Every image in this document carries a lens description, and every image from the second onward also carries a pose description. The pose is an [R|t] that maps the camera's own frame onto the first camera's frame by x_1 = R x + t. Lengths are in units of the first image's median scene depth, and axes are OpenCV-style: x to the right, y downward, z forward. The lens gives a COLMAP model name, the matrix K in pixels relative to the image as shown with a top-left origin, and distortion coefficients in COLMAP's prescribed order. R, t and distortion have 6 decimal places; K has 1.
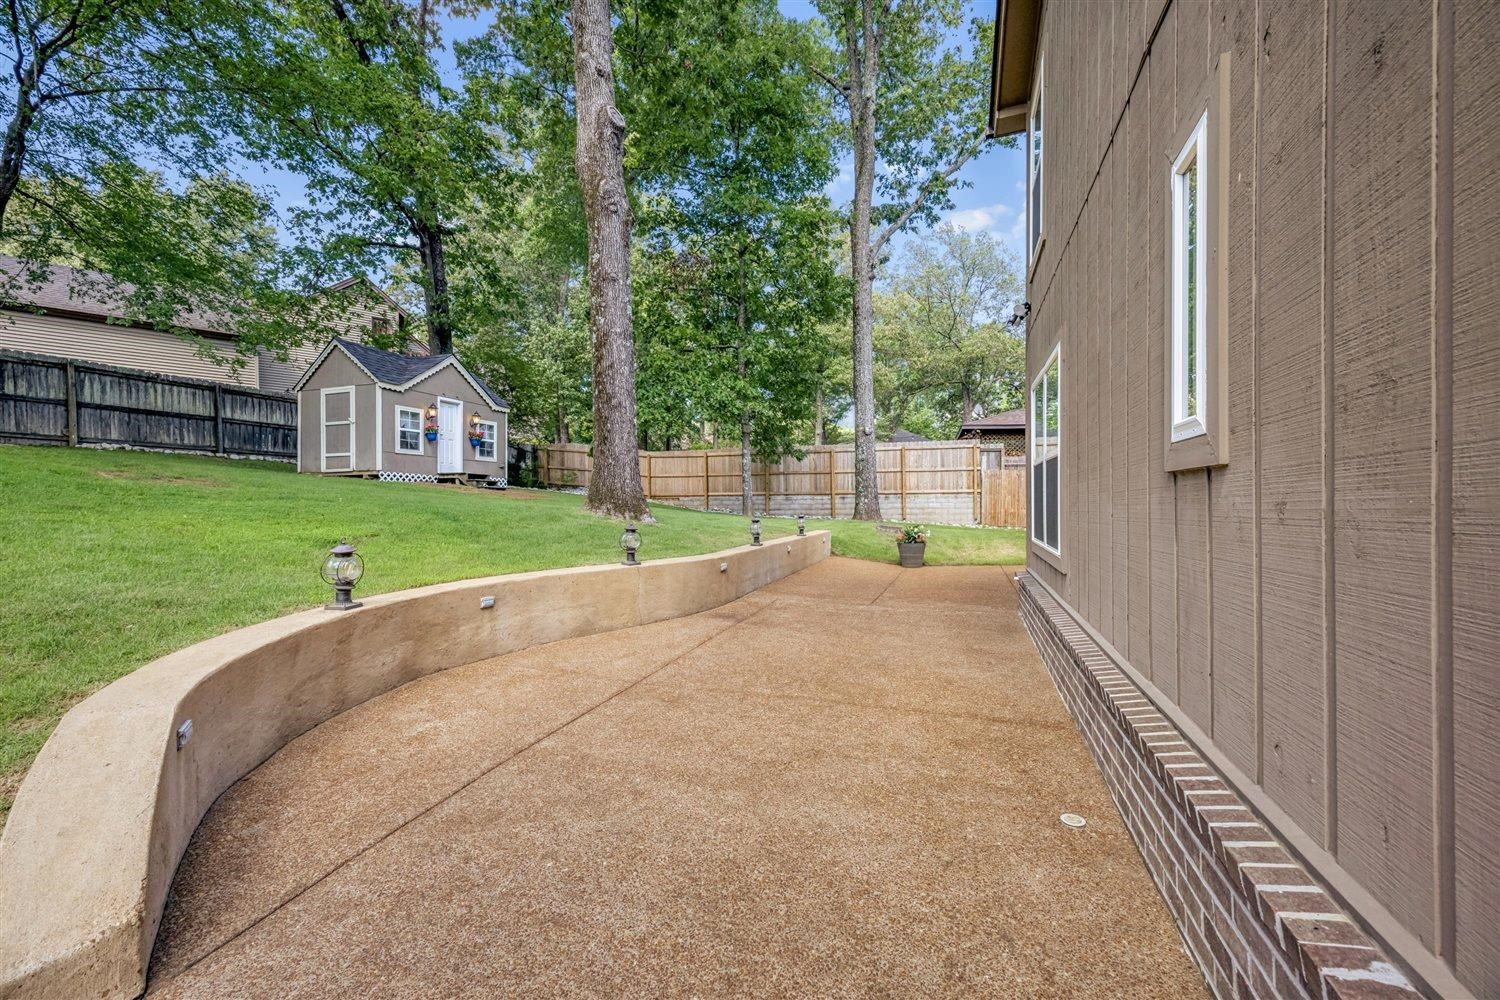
lens RADIAL K [[590.4, 0, 750.0], [0, 590.4, 500.0], [0, 0, 1]] dist [0.002406, 0.000308]
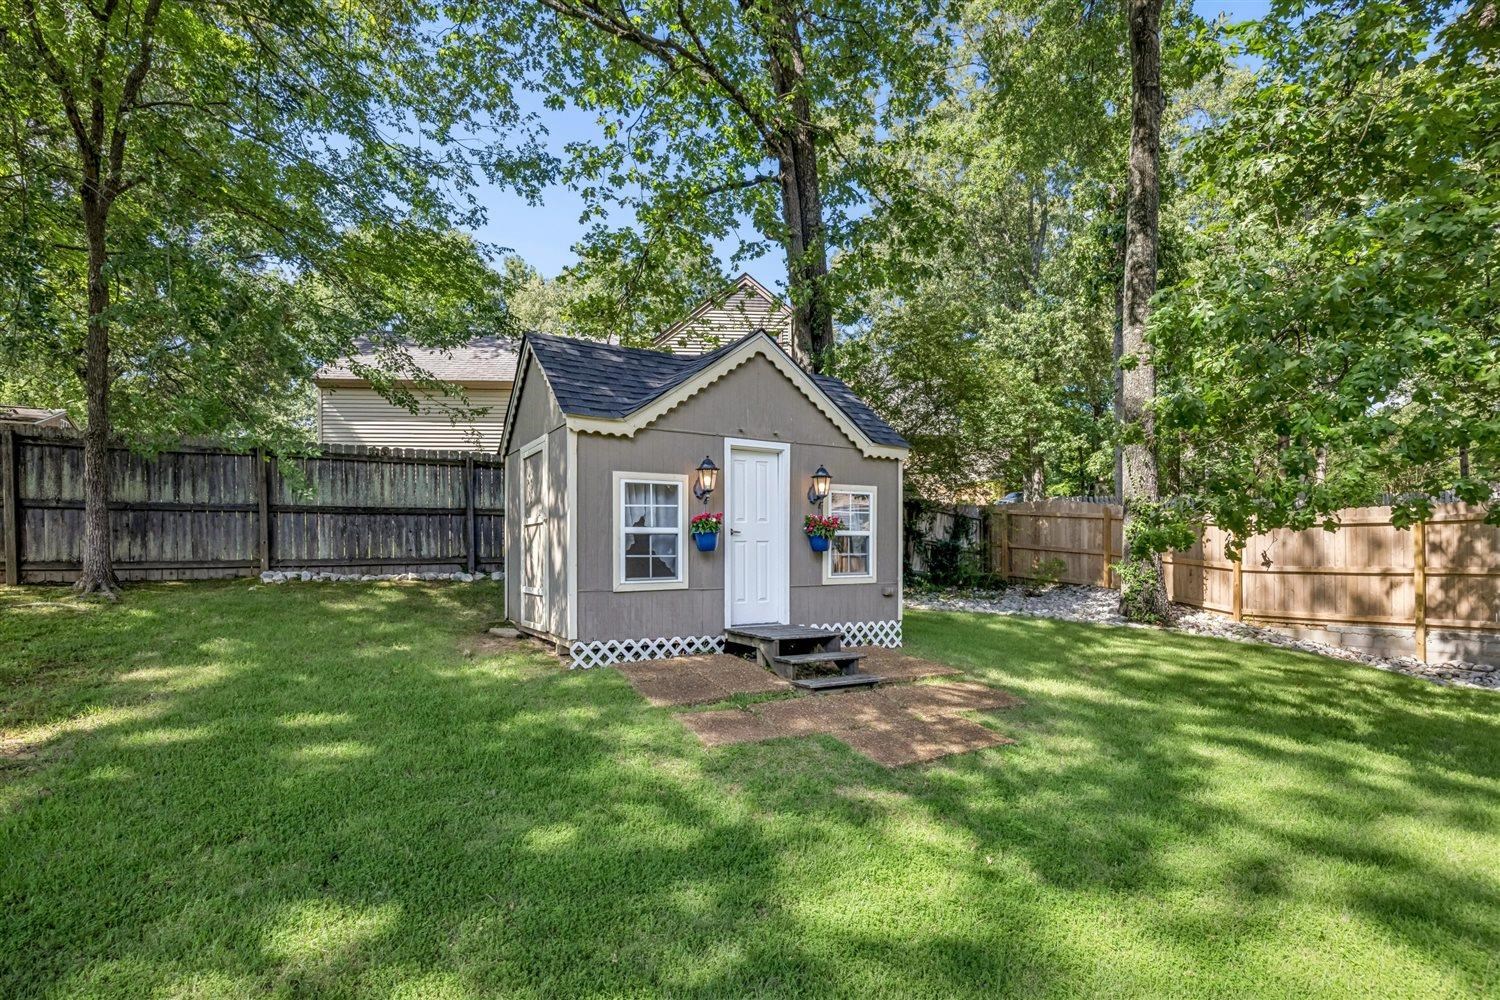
lens RADIAL K [[721.2, 0, 753.0], [0, 721.2, 562.0], [0, 0, 1]] dist [-0.001113, 0.000042]
pose [[0.779023, 0.004221, -0.626981, -0.202203], [0.007547, 0.999842, 0.016107, -0.096910], [0.626950, -0.017280, 0.778868, 0.616875]]
